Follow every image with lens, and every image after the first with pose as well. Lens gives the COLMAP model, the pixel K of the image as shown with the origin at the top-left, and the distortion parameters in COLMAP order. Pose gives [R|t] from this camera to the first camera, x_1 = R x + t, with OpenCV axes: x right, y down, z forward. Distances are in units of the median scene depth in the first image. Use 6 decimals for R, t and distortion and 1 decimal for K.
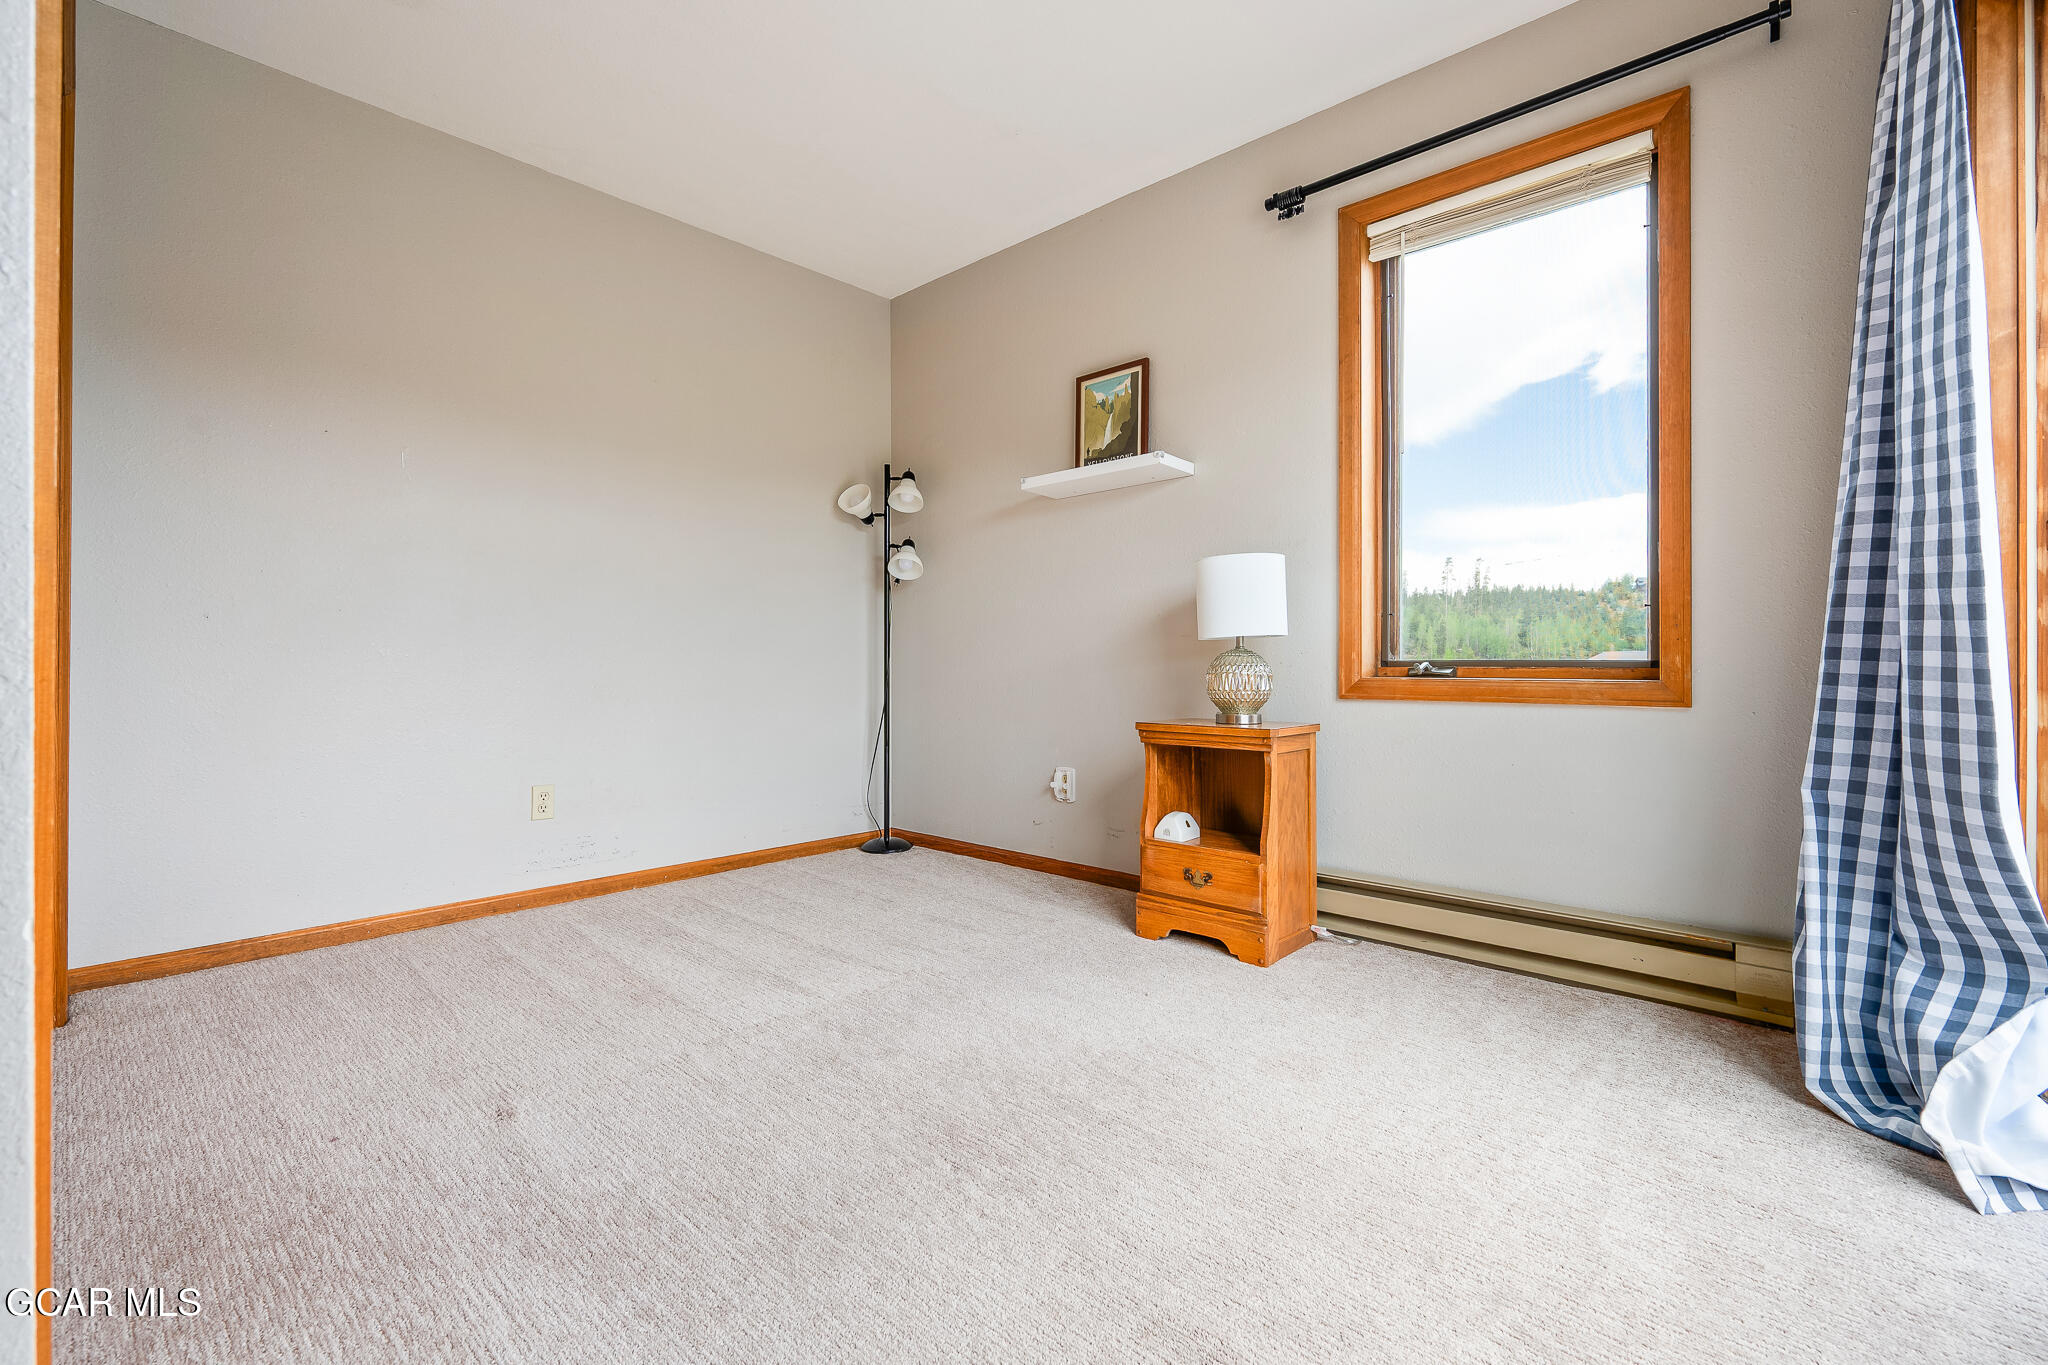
lens RADIAL K [[883.0, 0, 1029.4], [0, 883.0, 669.8], [0, 0, 1]] dist [0.001053, 0.000033]
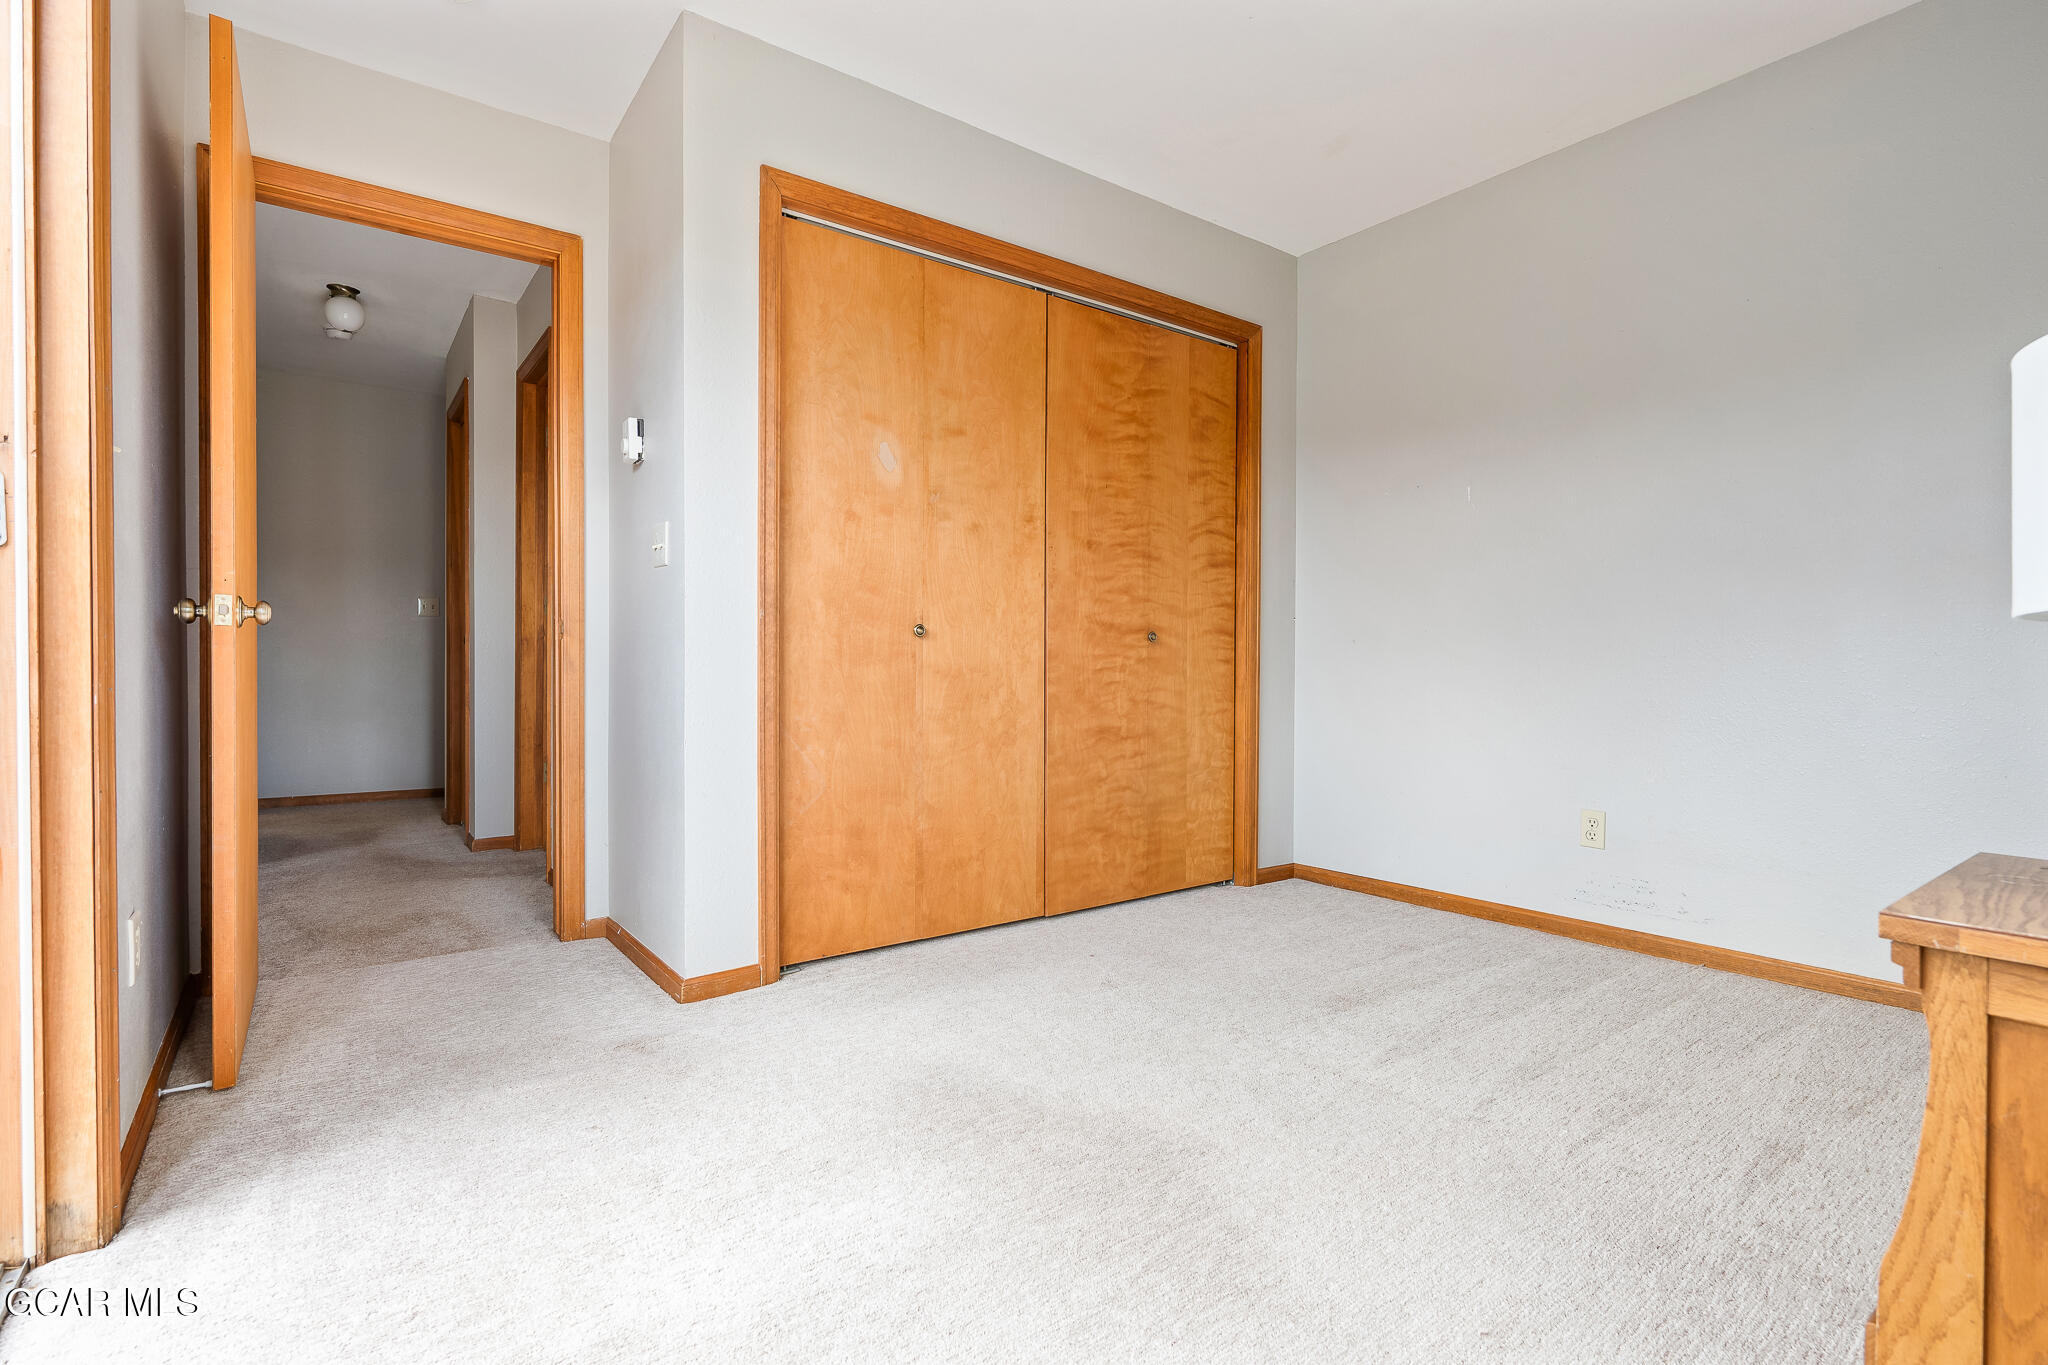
lens RADIAL K [[955.6, 0, 1028.1], [0, 955.6, 680.6], [0, 0, 1]] dist [-0.001491, -0.000054]
pose [[-0.196700, 0.009285, -0.980420, 0.669656], [-0.002082, 0.999949, 0.009888, -0.016245], [0.980462, 0.003986, -0.196671, 0.778758]]
